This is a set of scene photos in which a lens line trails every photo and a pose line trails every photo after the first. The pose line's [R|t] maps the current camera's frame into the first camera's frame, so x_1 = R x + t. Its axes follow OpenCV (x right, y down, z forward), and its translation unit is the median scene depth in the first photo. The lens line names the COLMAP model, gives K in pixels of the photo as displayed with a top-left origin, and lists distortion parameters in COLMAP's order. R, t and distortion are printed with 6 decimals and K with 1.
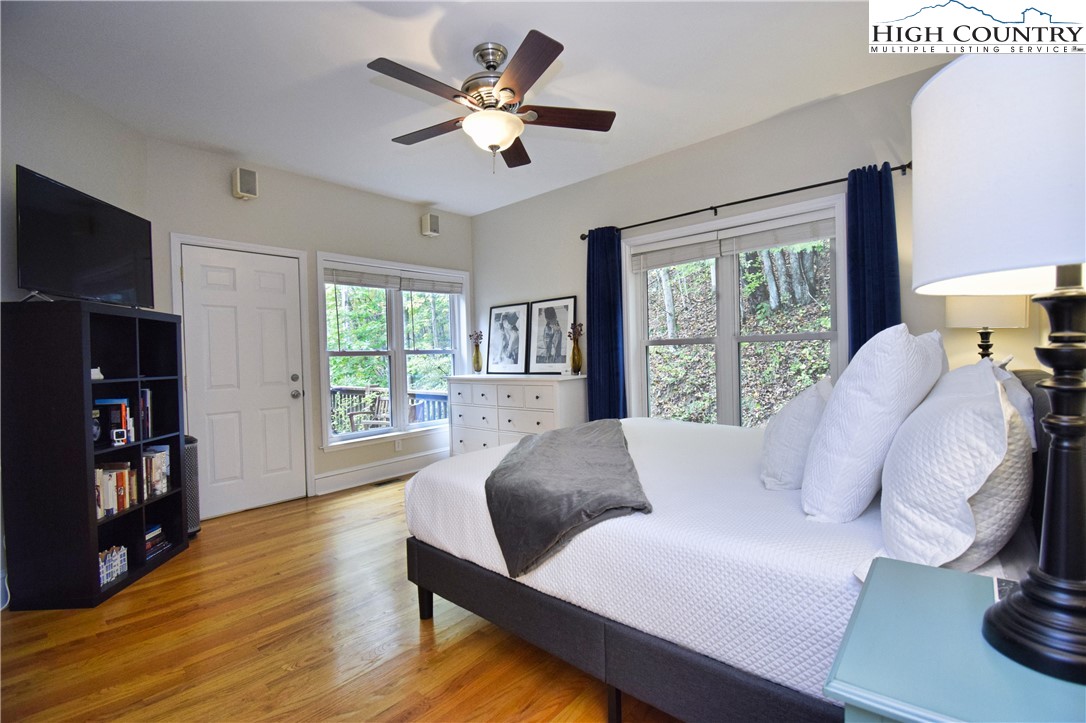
lens RADIAL K [[484.8, 0, 550.7], [0, 484.8, 365.3], [0, 0, 1]] dist [0.019458, -0.025035]
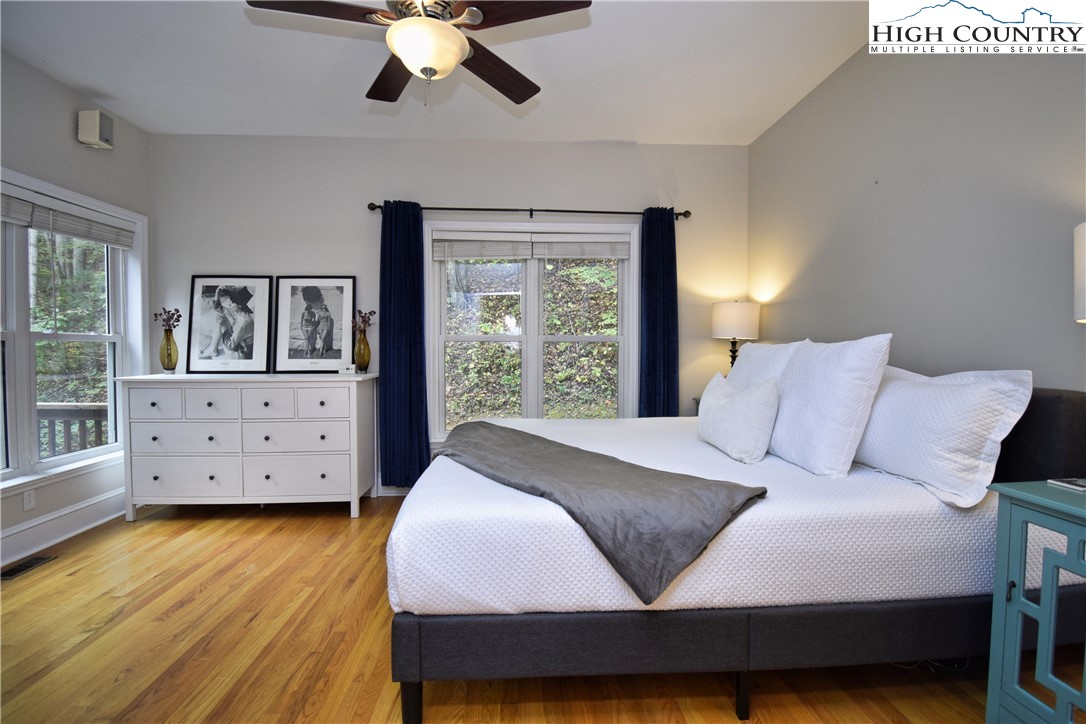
lens RADIAL K [[492.3, 0, 551.3], [0, 492.3, 366.7], [0, 0, 1]] dist [0.019406, -0.024138]
pose [[0.714170, 0.004185, 0.699959, -0.276453], [-0.006292, 0.999980, 0.000442, 0.005351], [-0.699944, -0.004720, 0.714183, 0.168266]]
